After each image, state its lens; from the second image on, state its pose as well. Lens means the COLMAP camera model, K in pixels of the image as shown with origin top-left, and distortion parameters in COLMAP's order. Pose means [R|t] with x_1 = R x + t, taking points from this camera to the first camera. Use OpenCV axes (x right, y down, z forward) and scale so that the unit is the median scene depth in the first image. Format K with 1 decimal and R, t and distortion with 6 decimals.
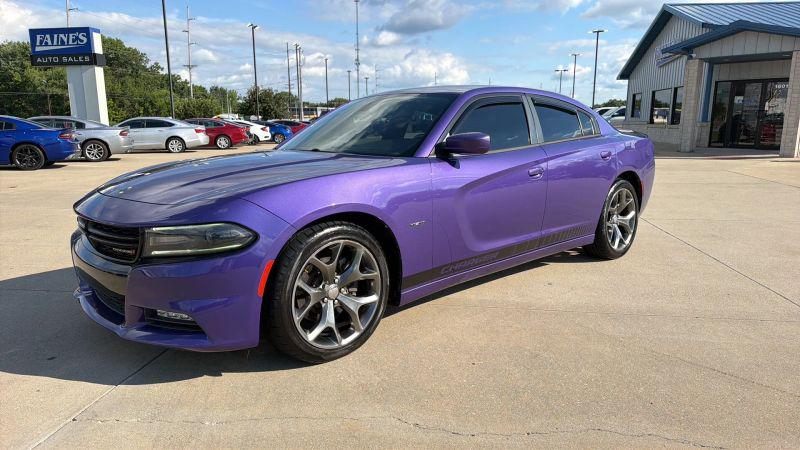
lens RADIAL K [[543.8, 0, 396.2], [0, 543.8, 230.7], [0, 0, 1]] dist [0.051557, -0.069791]
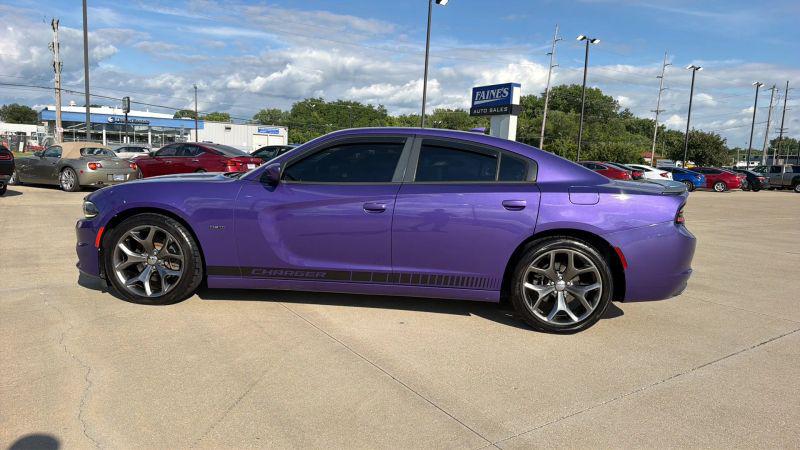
lens RADIAL K [[535.2, 0, 393.4], [0, 535.2, 224.9], [0, 0, 1]] dist [0.078044, -0.112147]
pose [[0.668046, 0.126383, -0.733308, 0.168514], [-0.189453, 0.981884, -0.003368, -0.012576], [0.719598, 0.141177, 0.679888, 0.052279]]
